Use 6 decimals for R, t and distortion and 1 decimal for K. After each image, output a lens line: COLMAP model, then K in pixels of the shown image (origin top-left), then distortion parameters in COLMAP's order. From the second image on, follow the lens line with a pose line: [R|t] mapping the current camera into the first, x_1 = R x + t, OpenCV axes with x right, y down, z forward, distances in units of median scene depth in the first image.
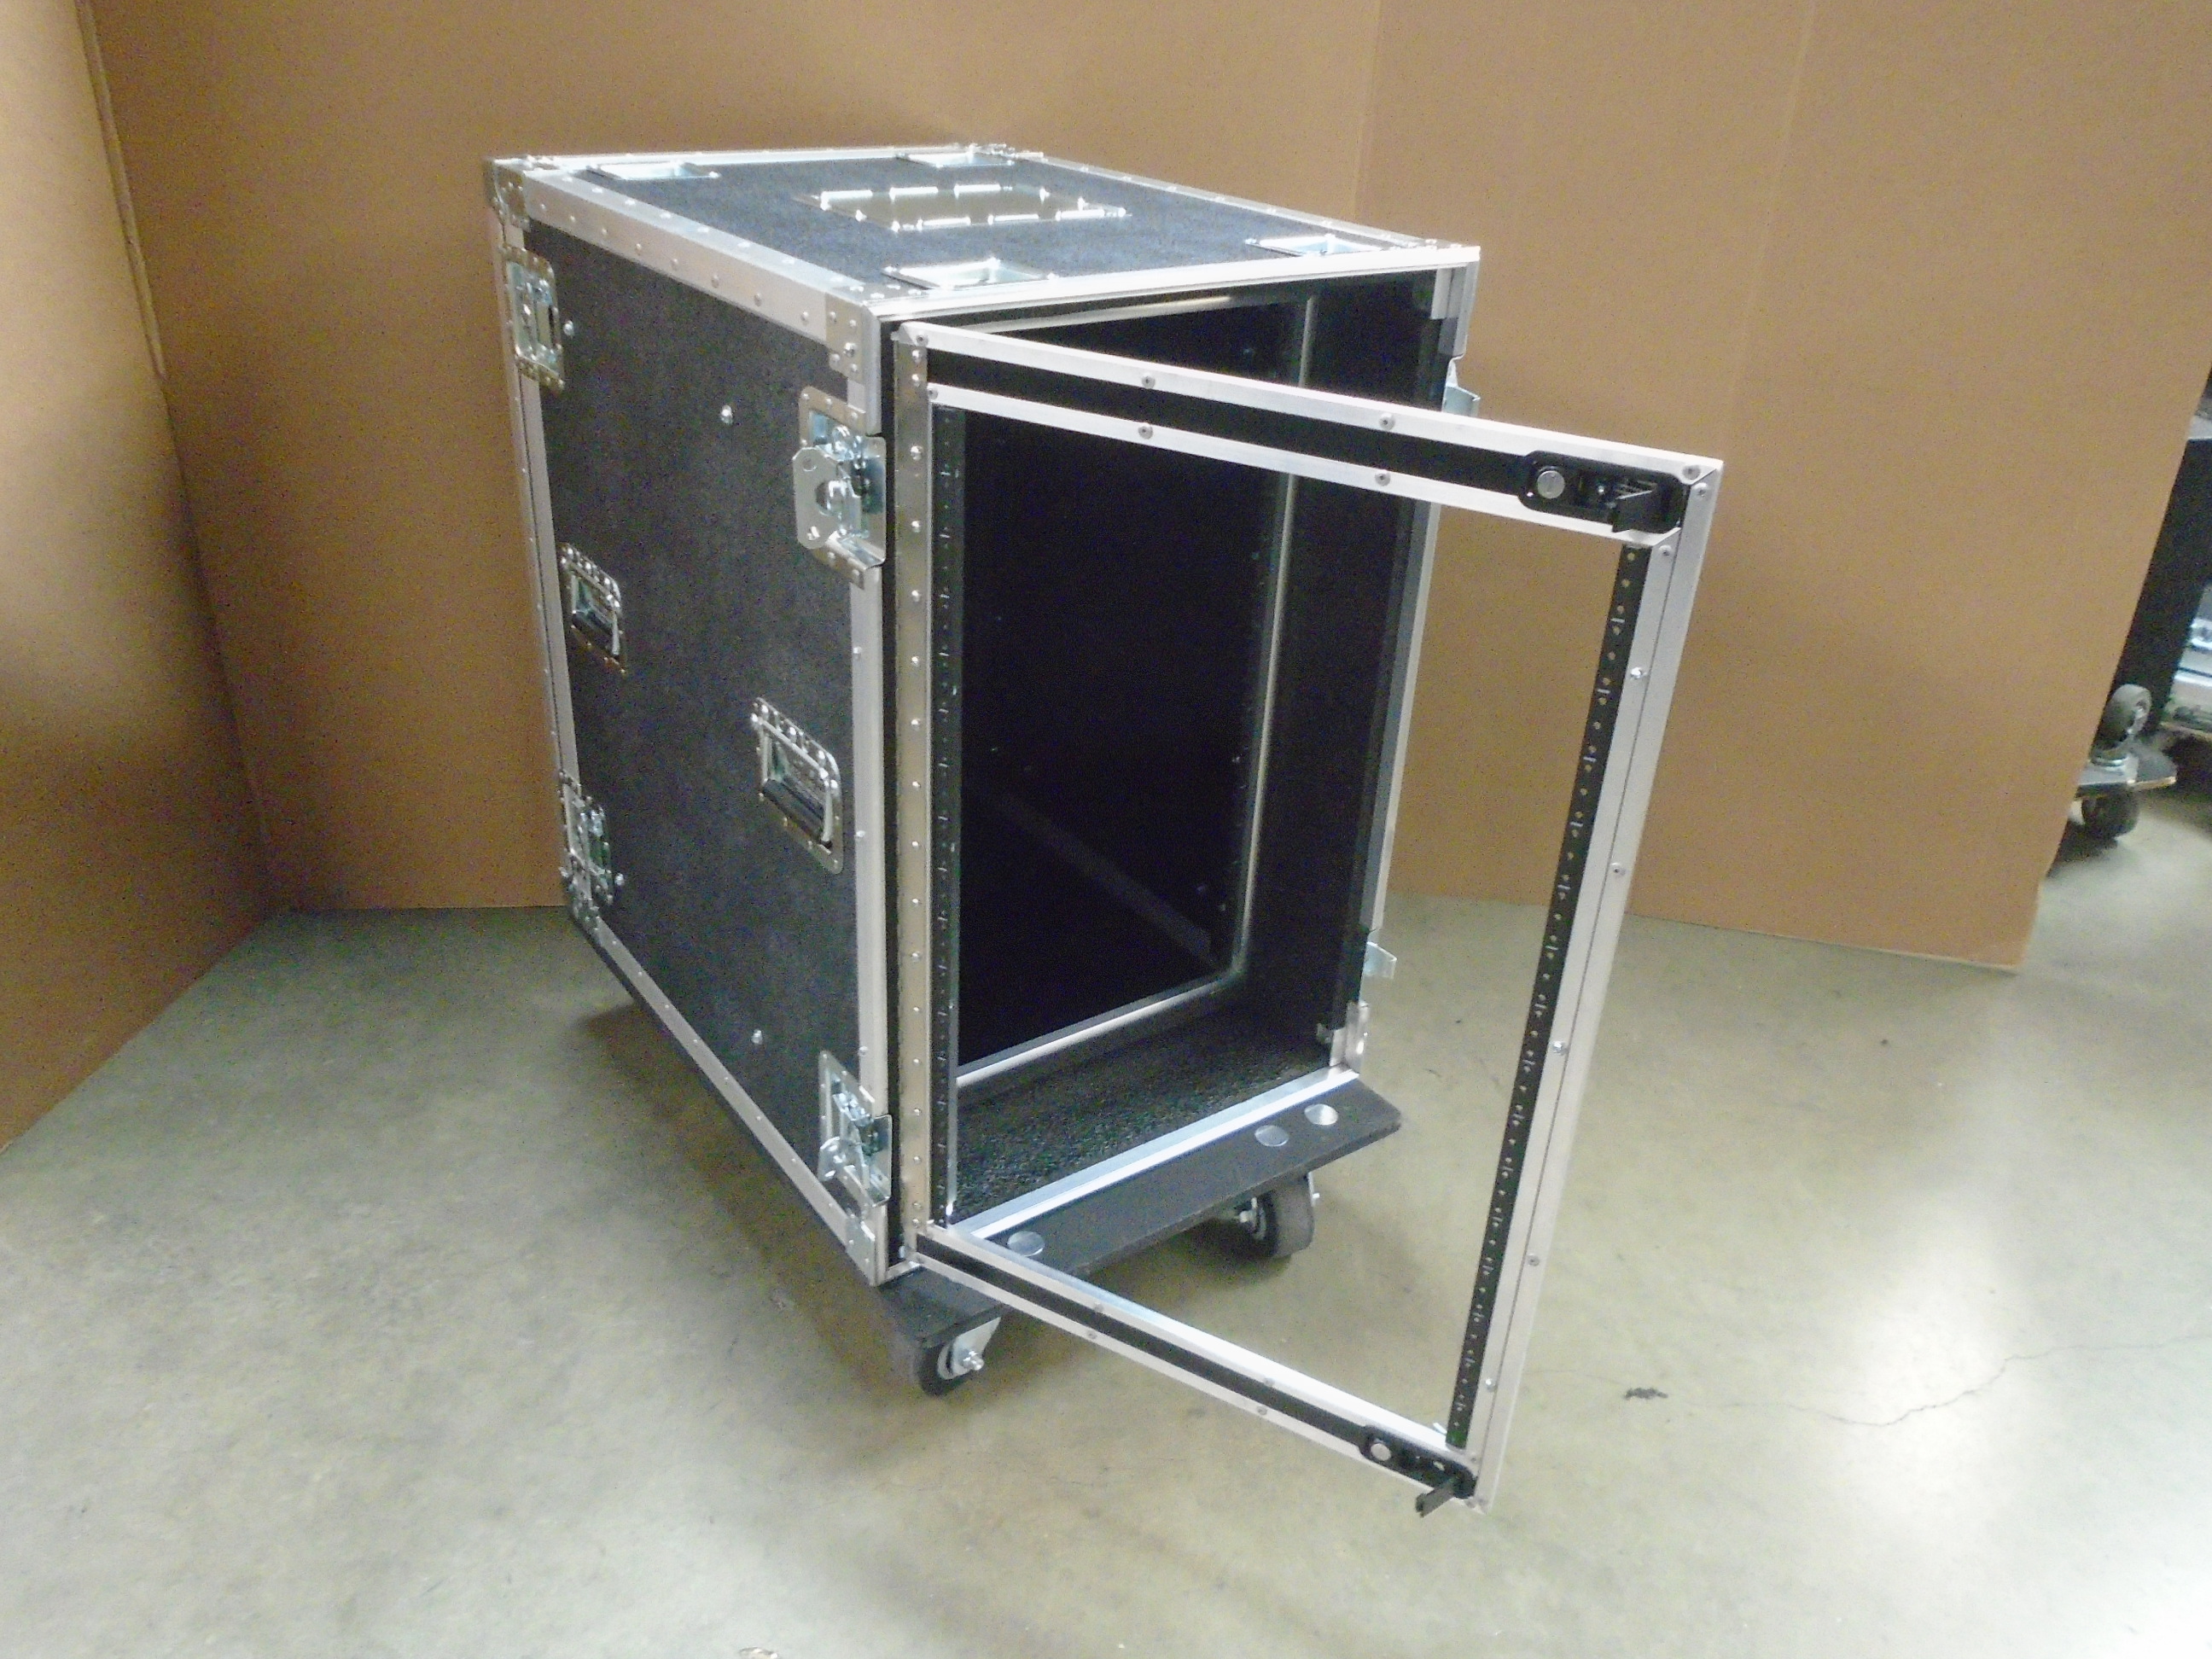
lens RADIAL K [[1699.2, 0, 1110.8], [0, 1699.2, 815.9], [0, 0, 1]] dist [0.005788, -0.007005]
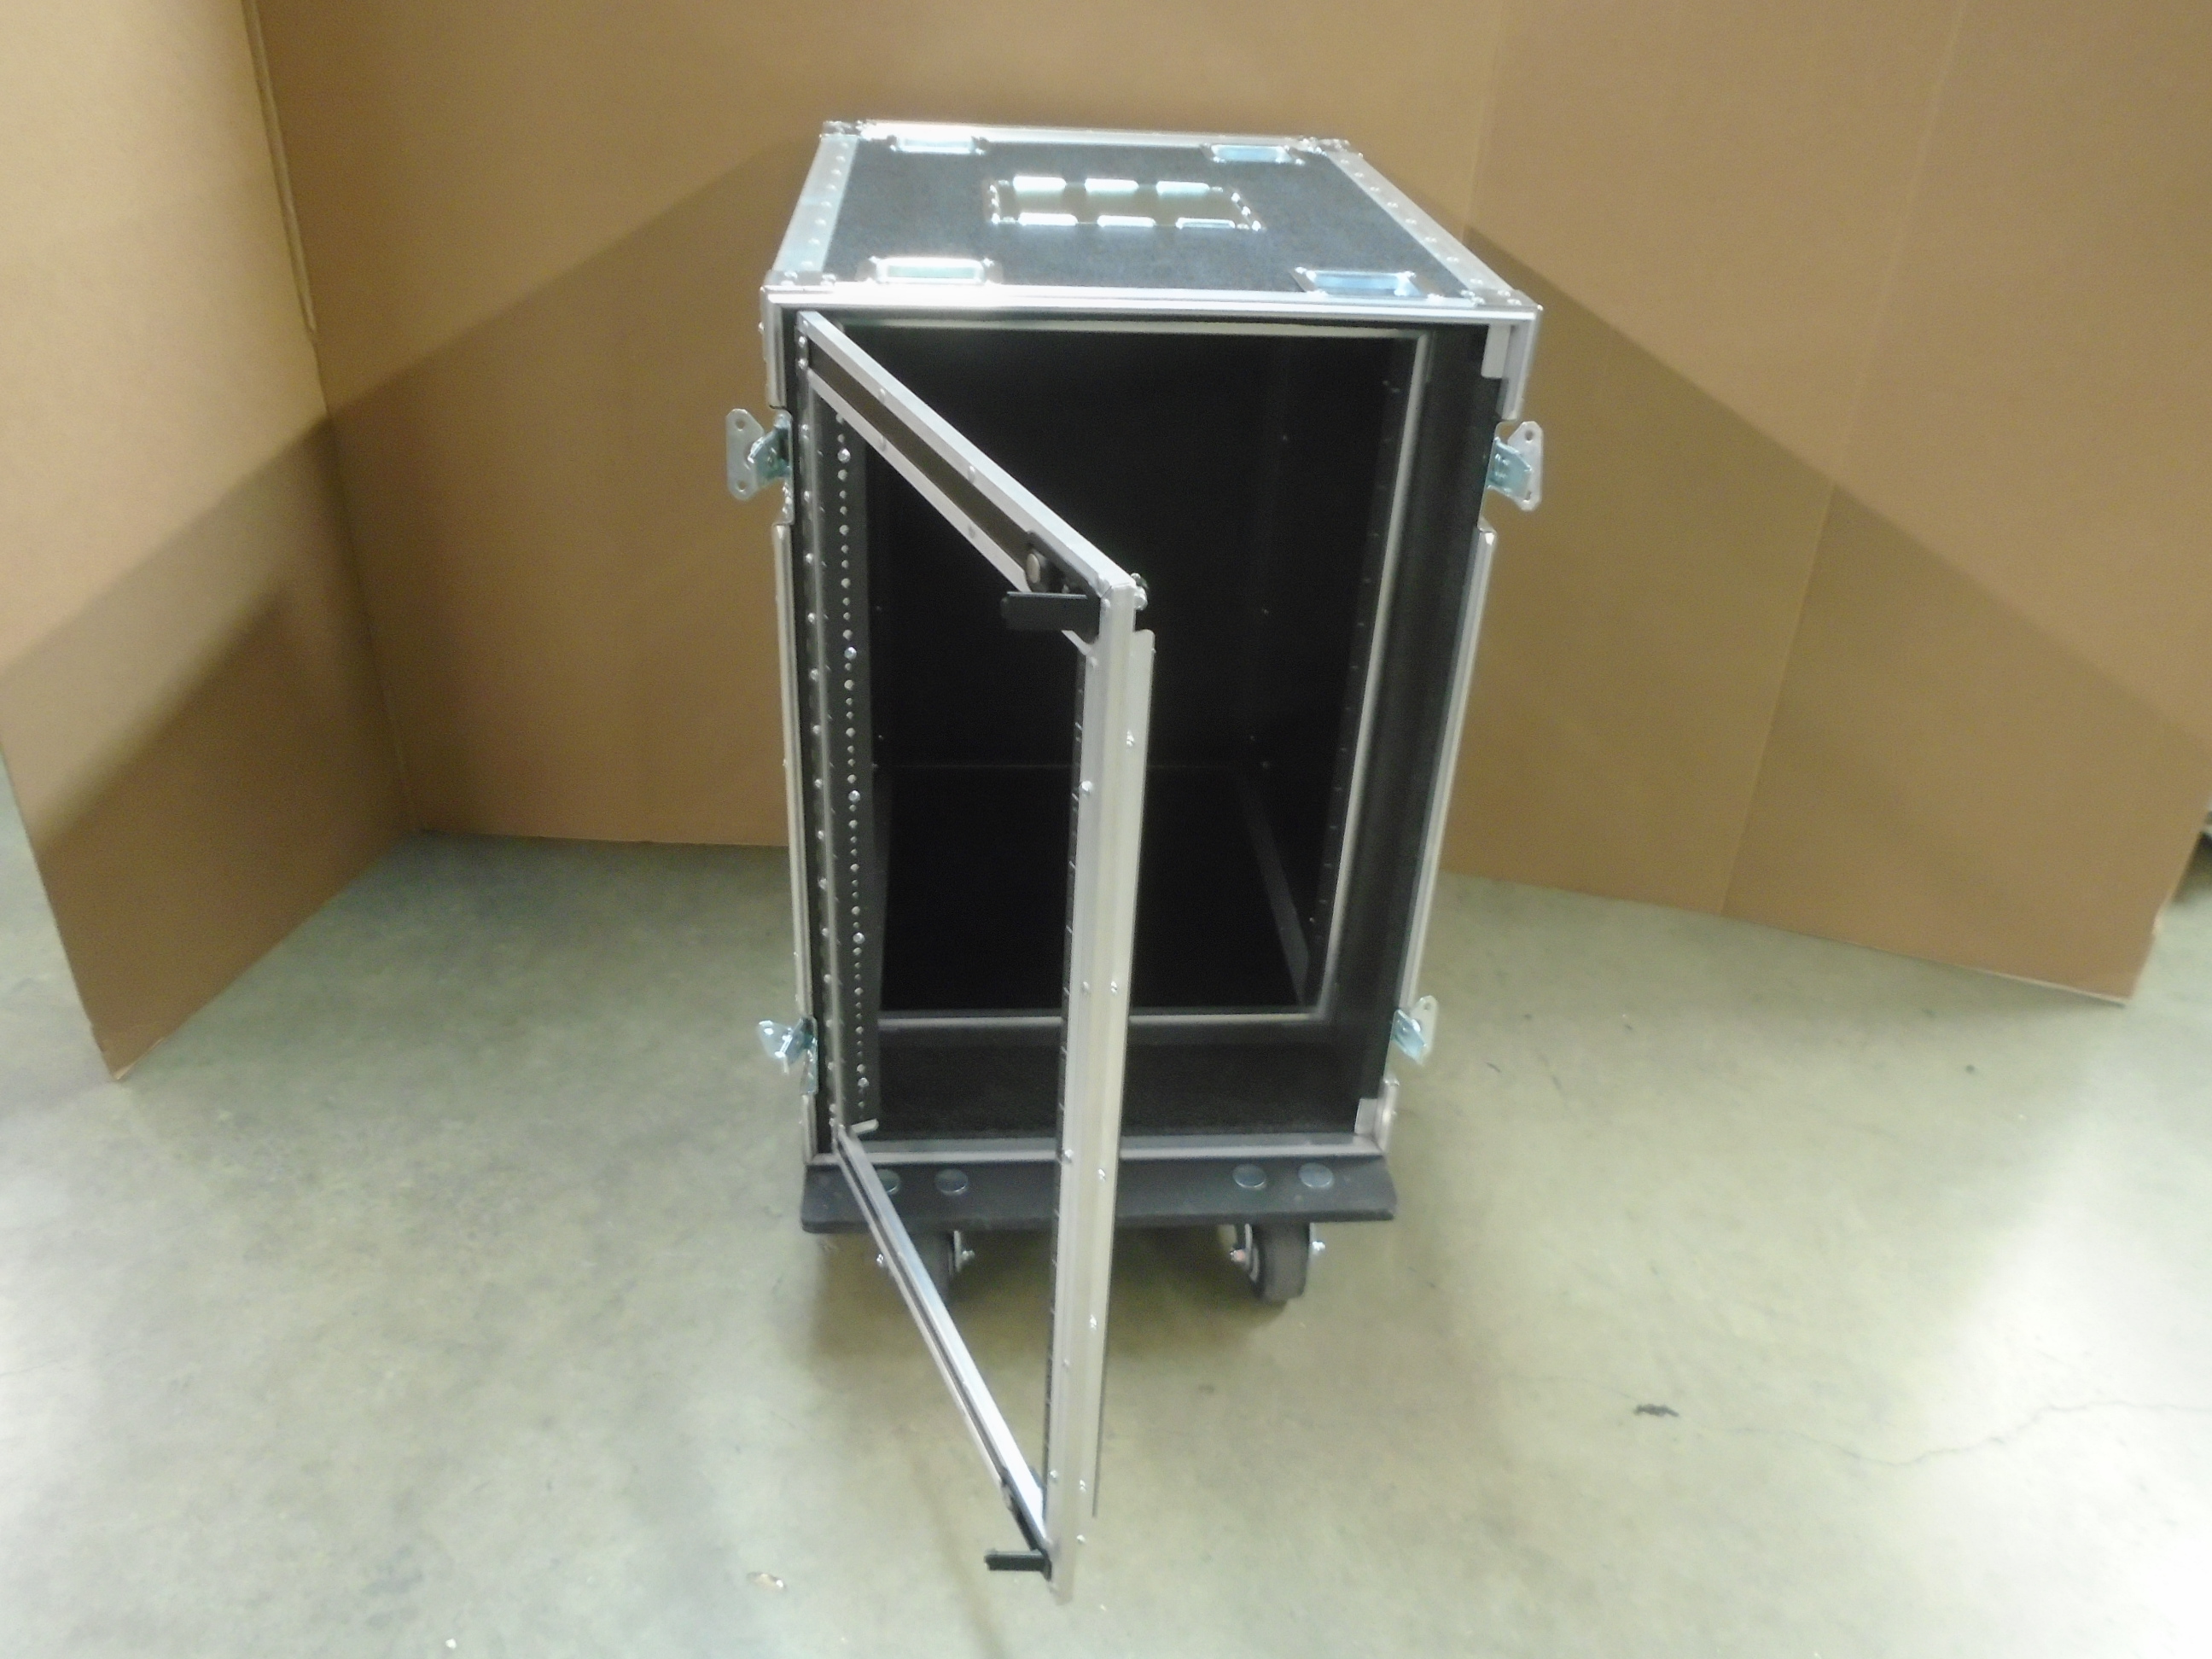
lens RADIAL K [[1699.2, 0, 1110.8], [0, 1699.2, 815.9], [0, 0, 1]] dist [0.005788, -0.007005]
pose [[0.993372, 0.059762, -0.098189, 0.068934], [-0.055326, 0.997347, 0.047301, -0.040346], [0.100755, -0.041555, 0.994043, -0.019156]]
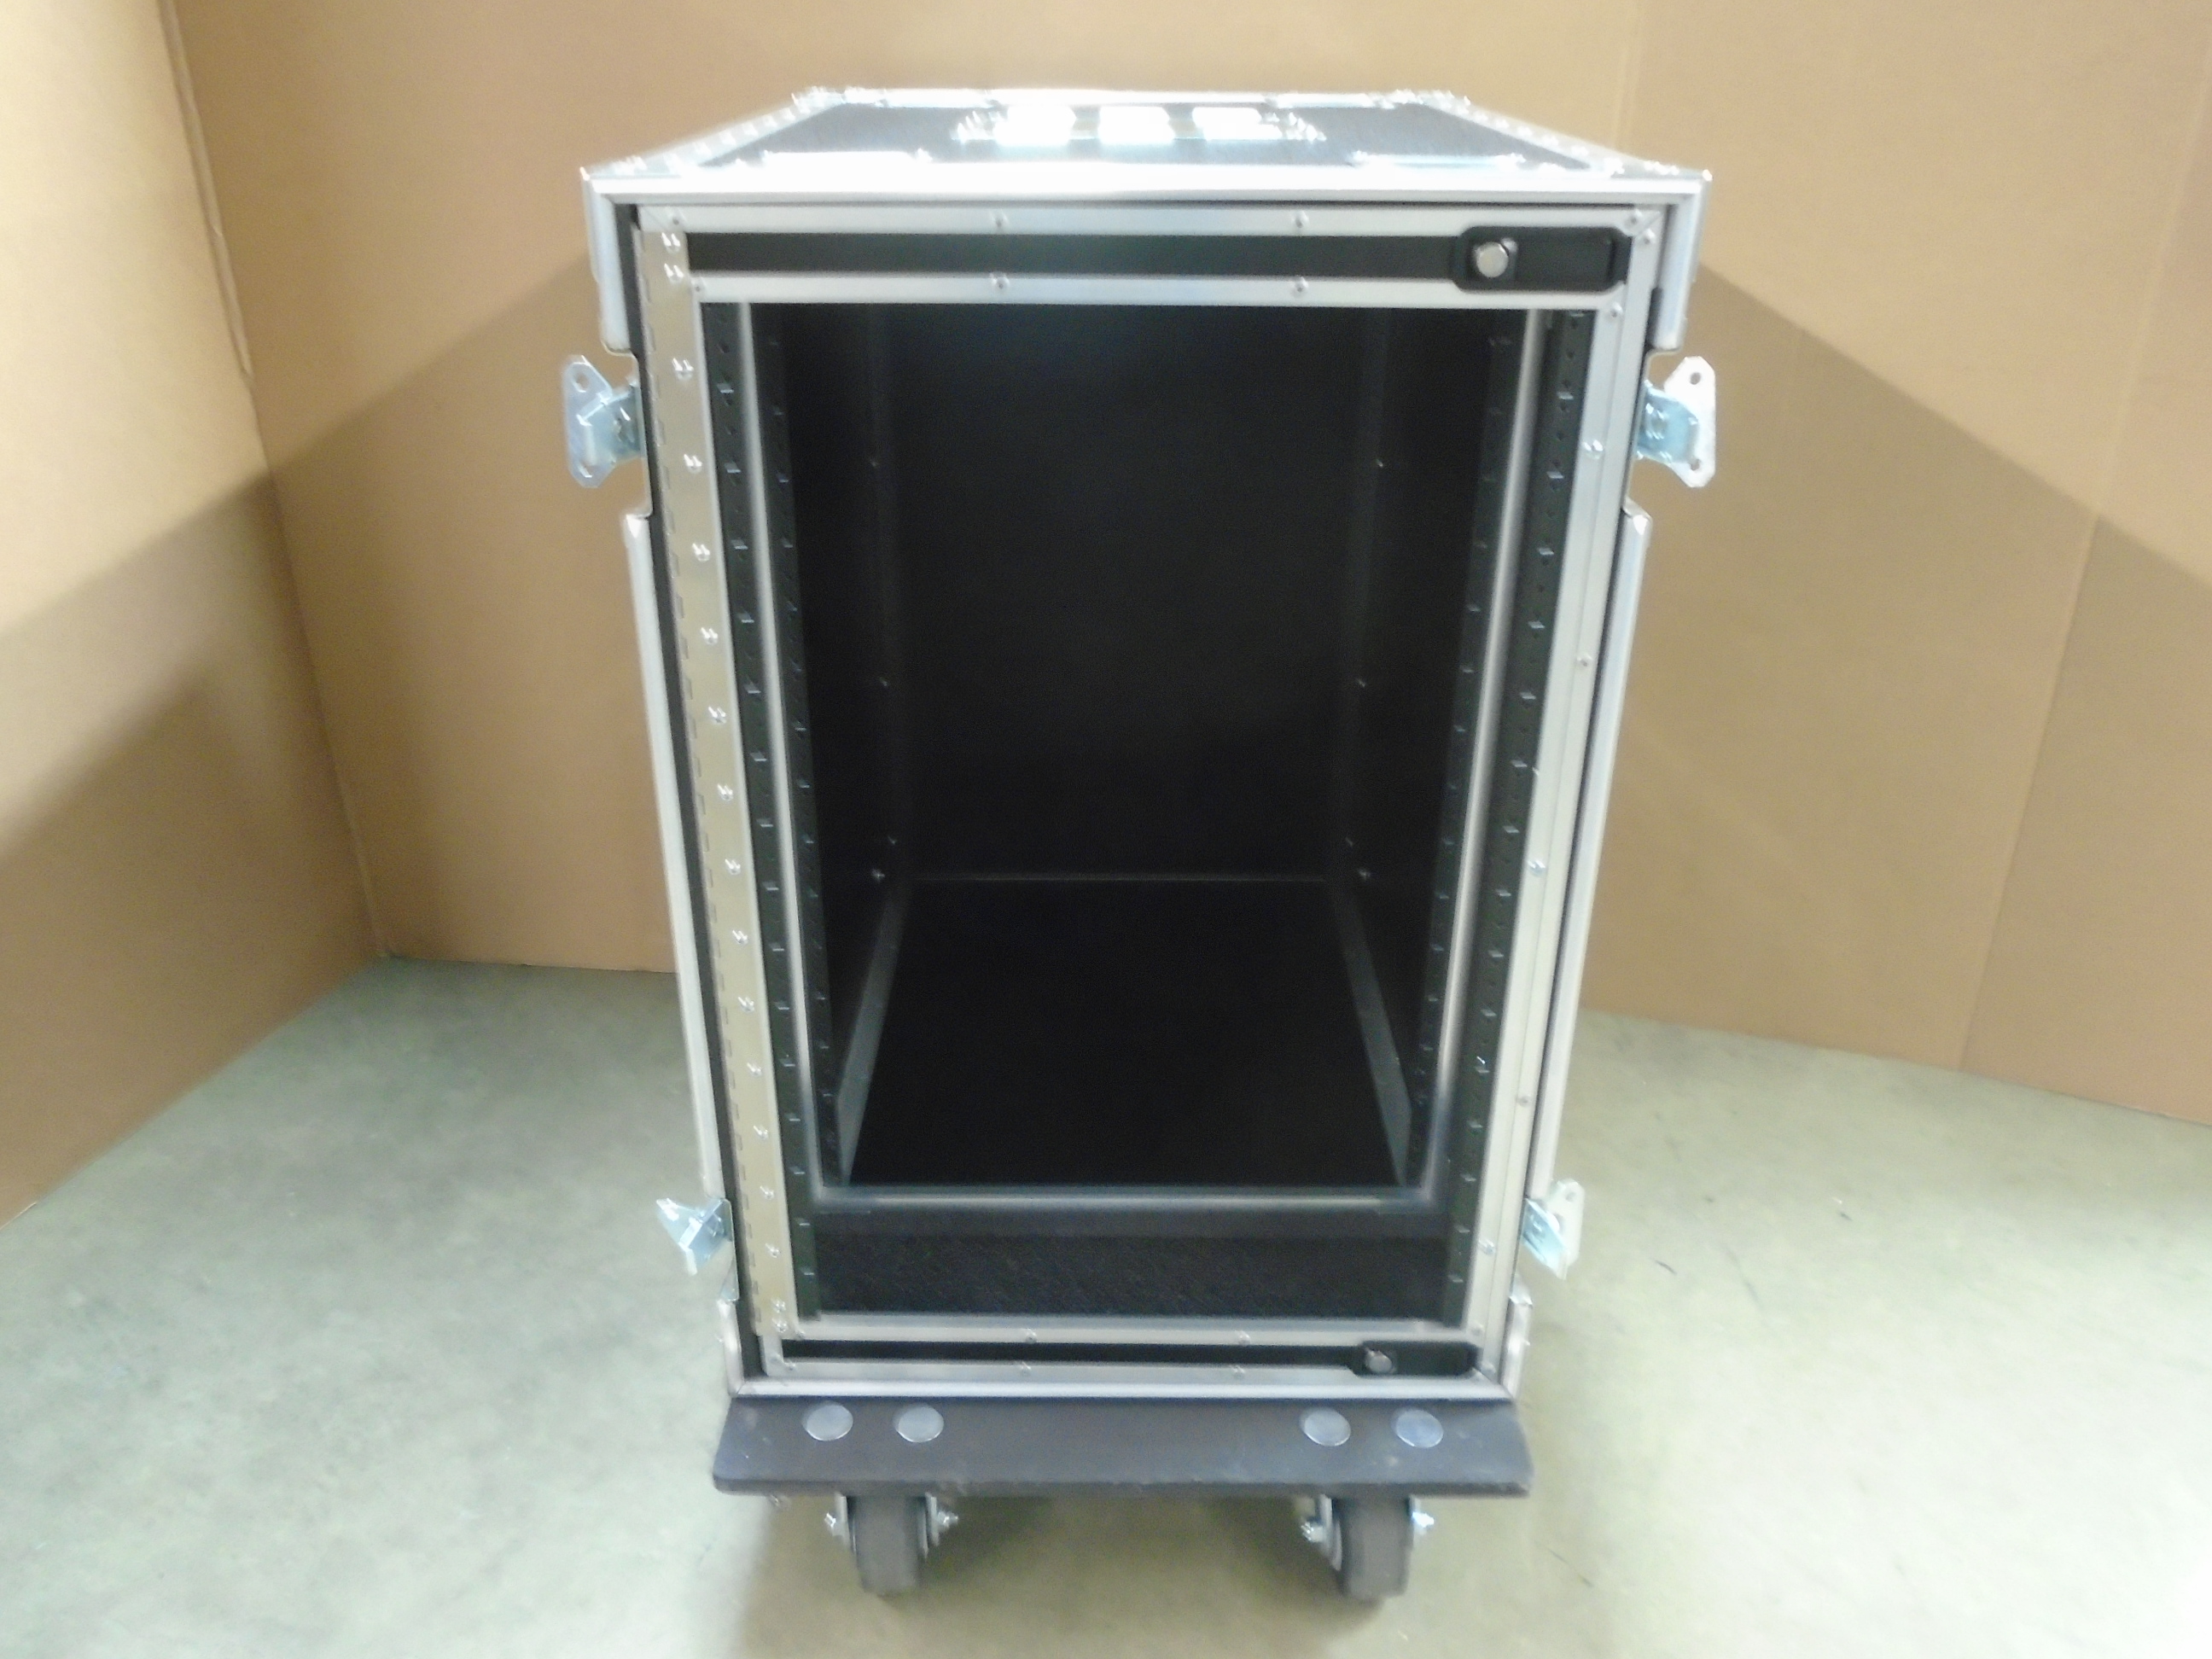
lens RADIAL K [[1699.2, 0, 1110.8], [0, 1699.2, 815.9], [0, 0, 1]] dist [0.005788, -0.007005]
pose [[0.980131, 0.048094, -0.192431, 0.102327], [-0.054930, 0.998029, -0.030346, -0.020554], [0.190592, 0.040313, 0.980841, 0.231728]]
